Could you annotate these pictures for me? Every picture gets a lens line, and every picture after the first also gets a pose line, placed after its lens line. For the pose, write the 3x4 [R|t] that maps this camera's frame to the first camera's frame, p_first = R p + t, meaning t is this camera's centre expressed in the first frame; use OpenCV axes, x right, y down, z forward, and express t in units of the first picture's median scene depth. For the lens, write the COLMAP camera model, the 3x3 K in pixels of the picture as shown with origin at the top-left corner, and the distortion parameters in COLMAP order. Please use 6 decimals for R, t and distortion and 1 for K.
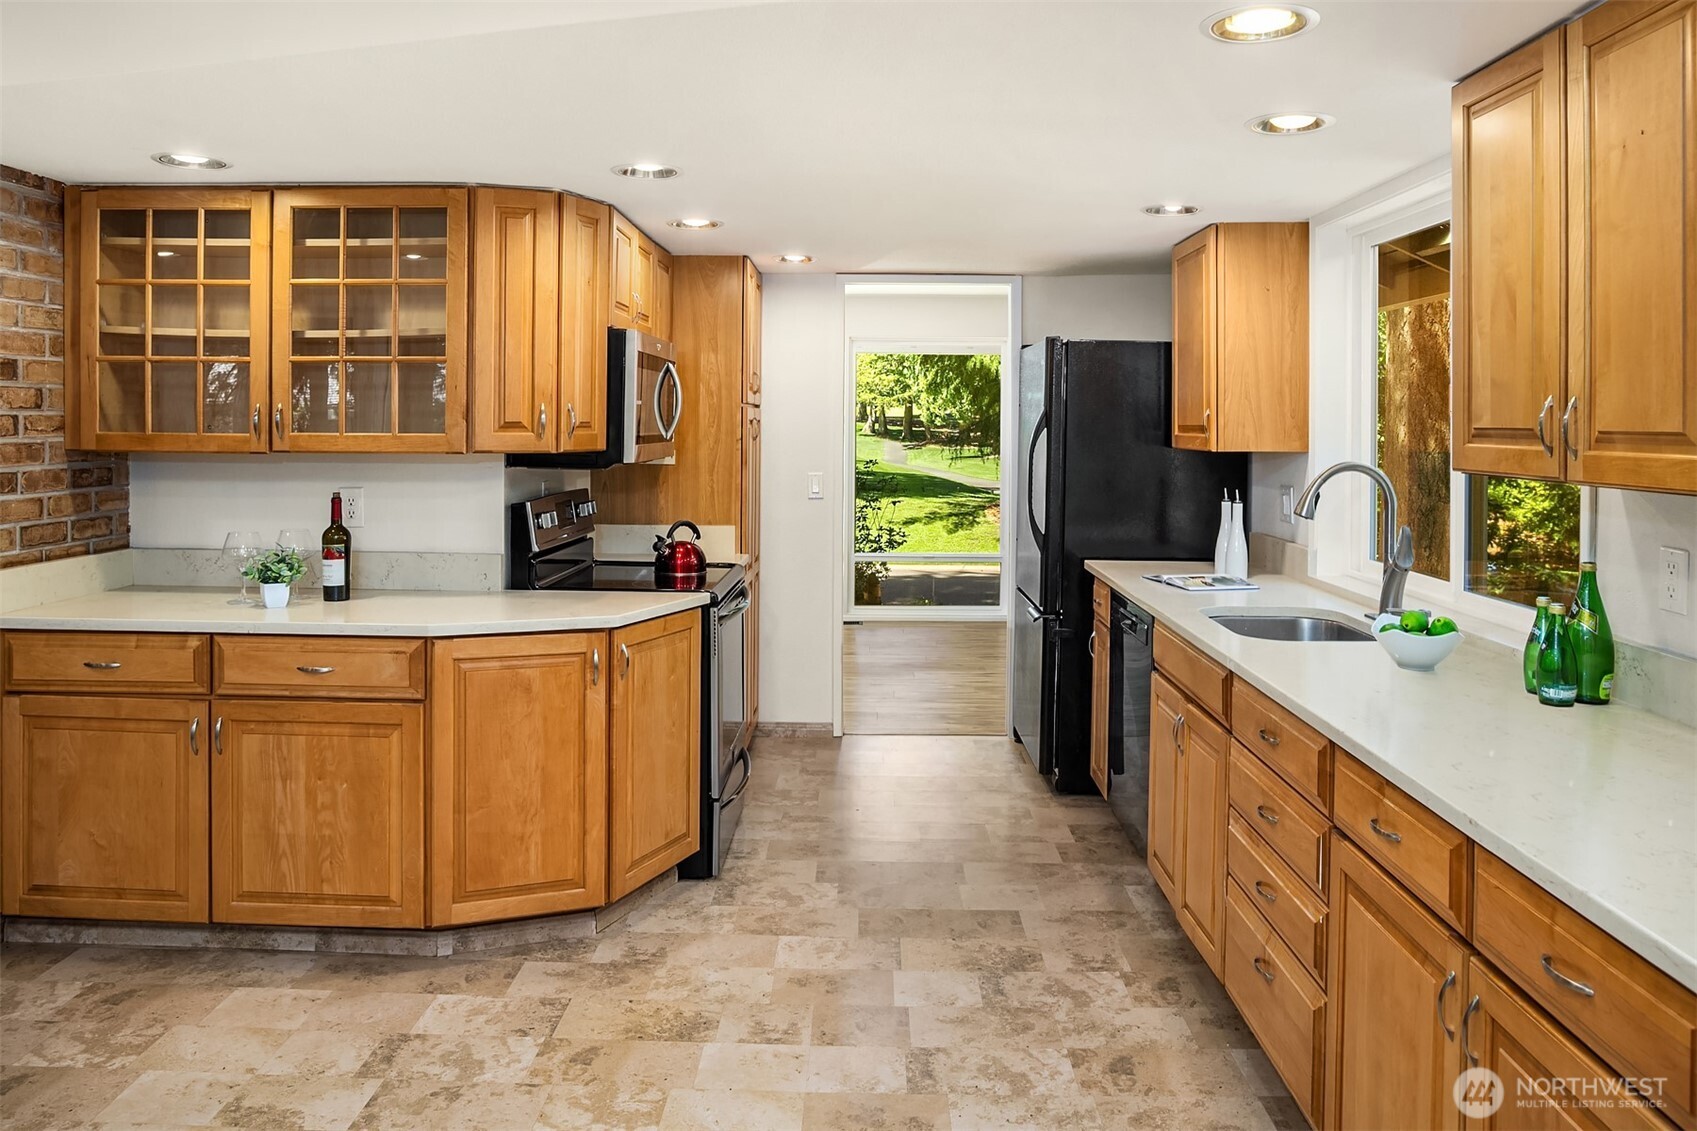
lens RADIAL K [[1238.2, 0, 842.6], [0, 1238.2, 408.5], [0, 0, 1]] dist [-0.012507, 0.007428]
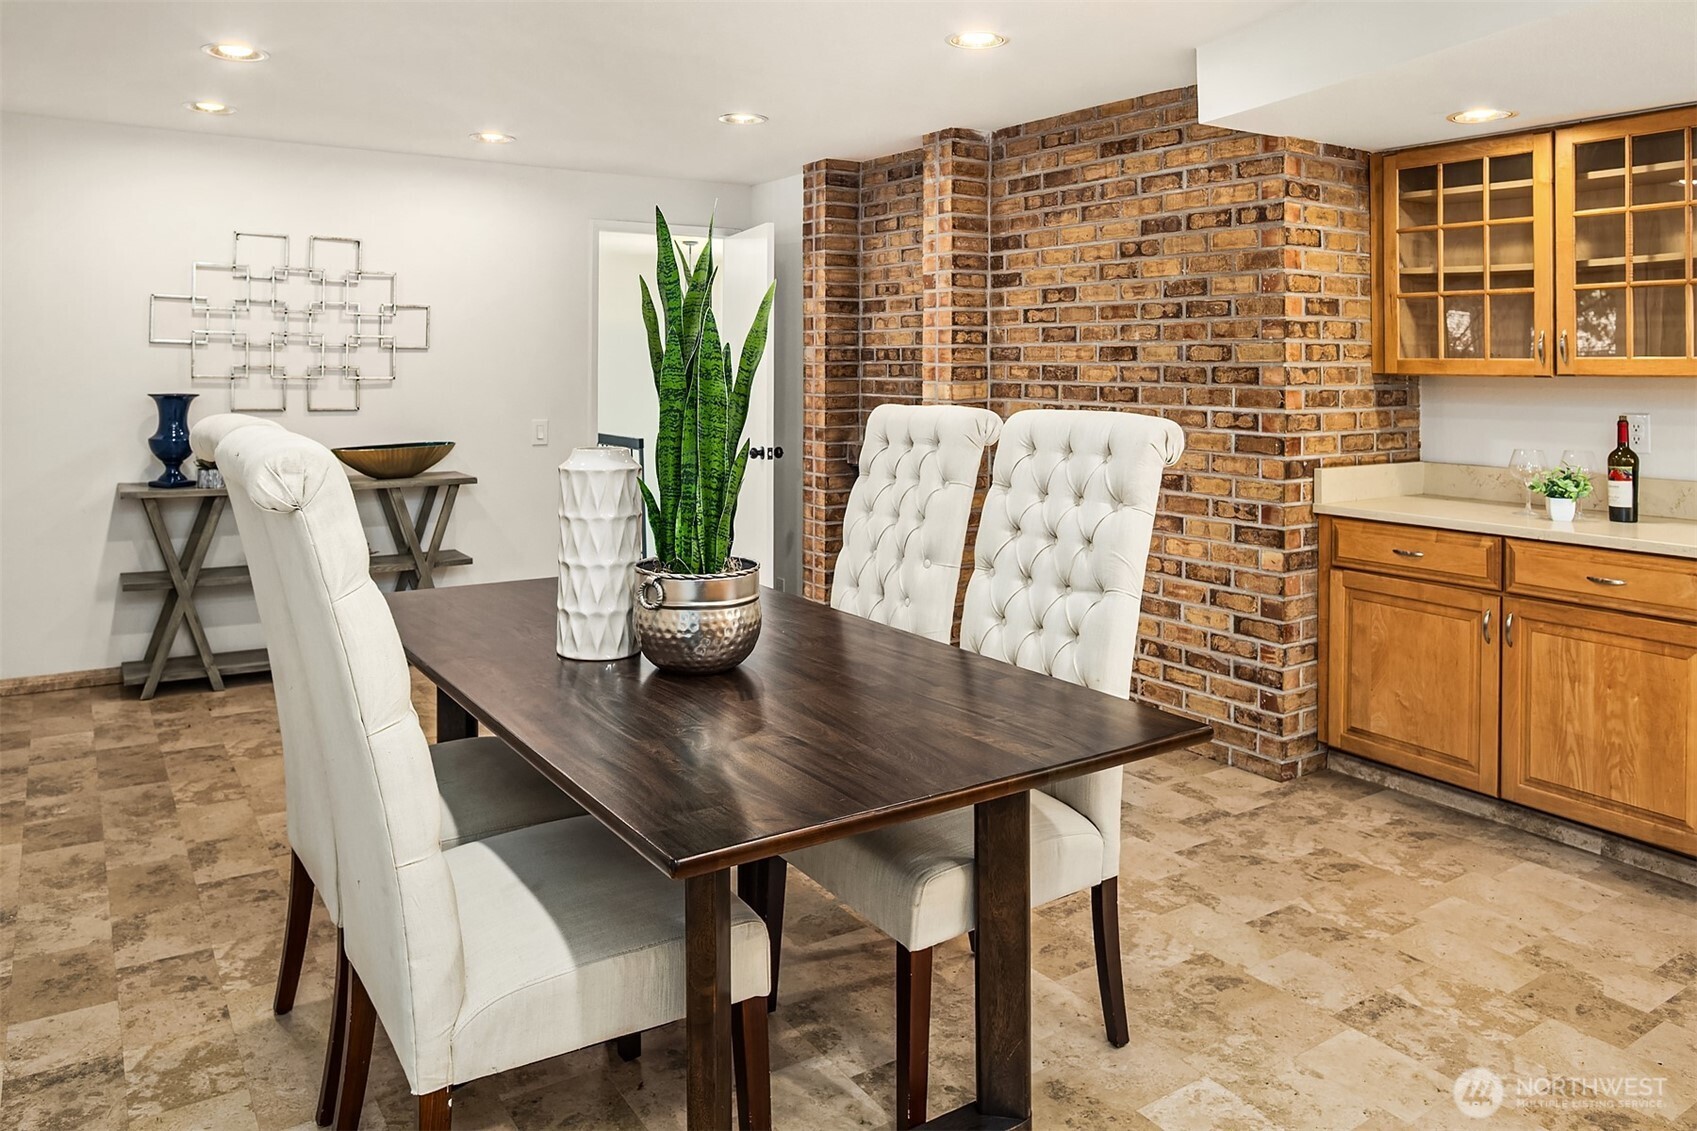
lens RADIAL K [[1201.4, 0, 829.2], [0, 1201.4, 365.3], [0, 0, 1]] dist [-0.039943, 0.024109]
pose [[0.576766, -0.001618, -0.816908, 0.013950], [0.010778, 0.999926, 0.005630, 0.013746], [0.816838, -0.012052, 0.576741, -0.106495]]
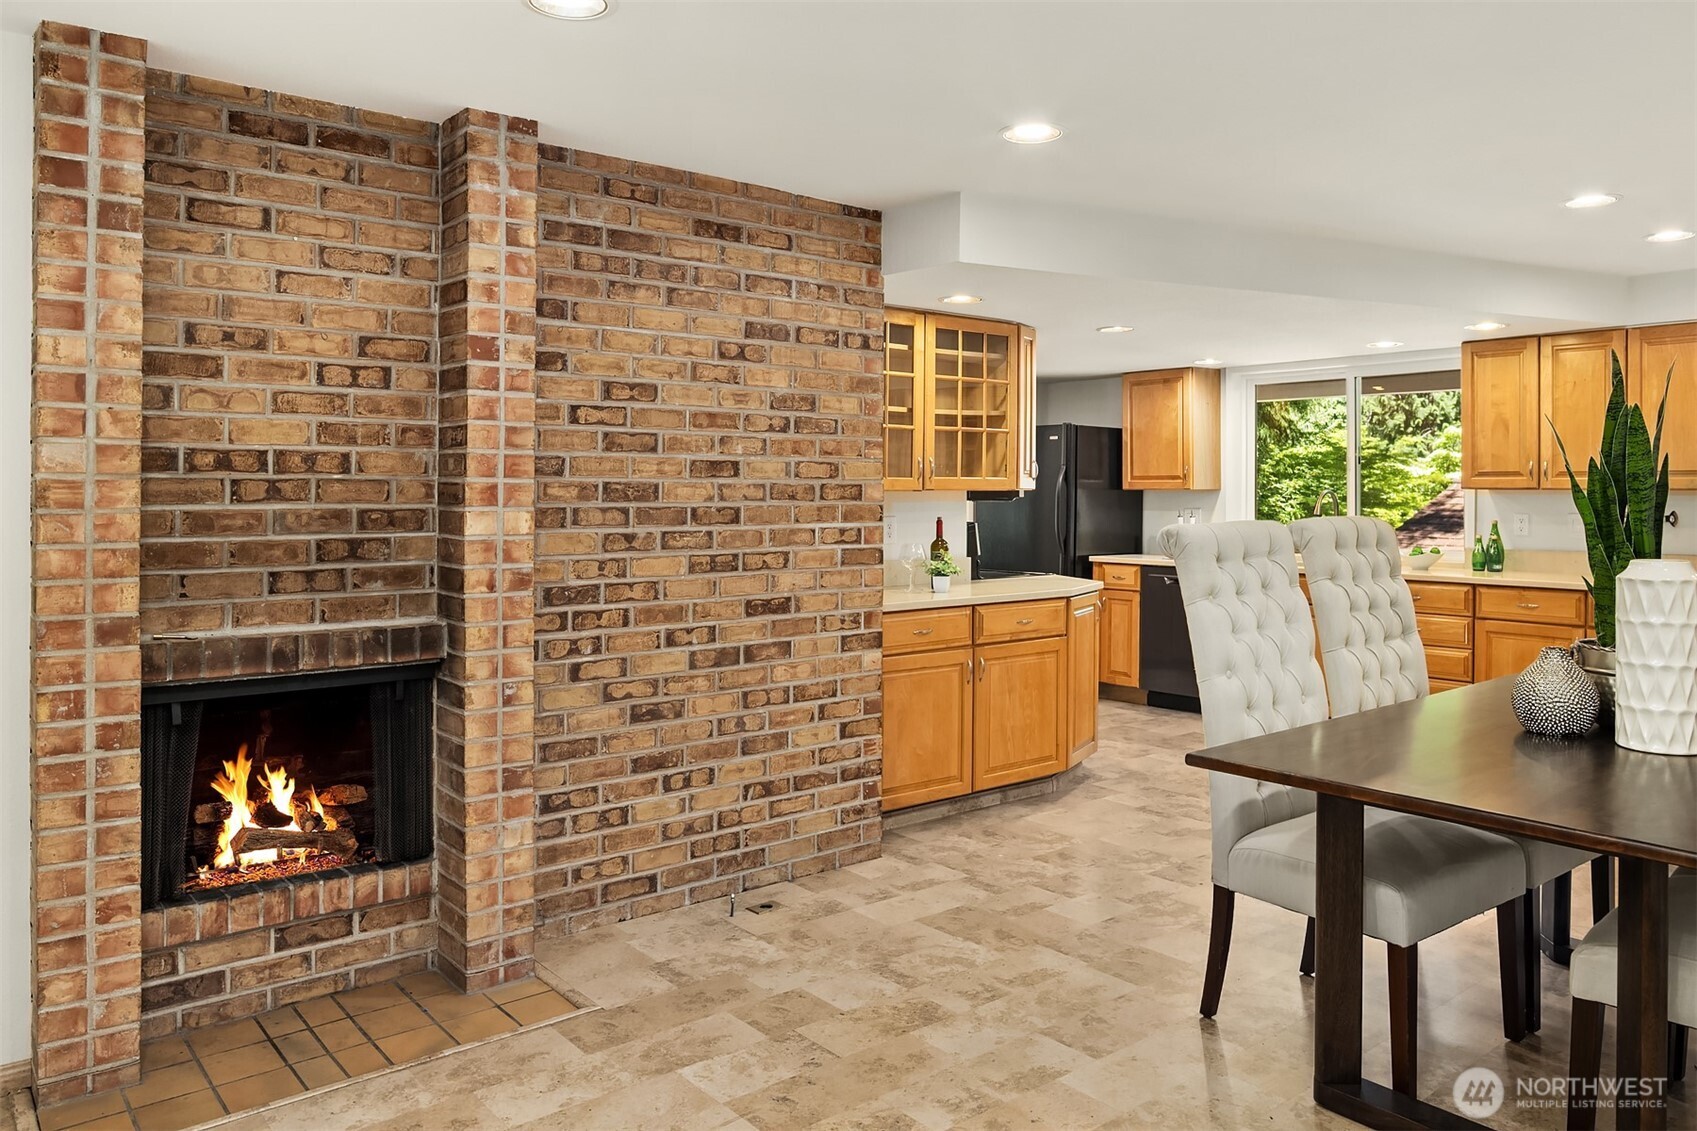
lens RADIAL K [[1201.4, 0, 827.8], [0, 1201.4, 492.7], [0, 0, 1]] dist [-0.039943, 0.024109]
pose [[0.759148, -0.005643, 0.650893, -1.518803], [-0.009376, 0.999764, 0.019602, 0.011206], [-0.650850, -0.020984, 0.758916, -0.024714]]
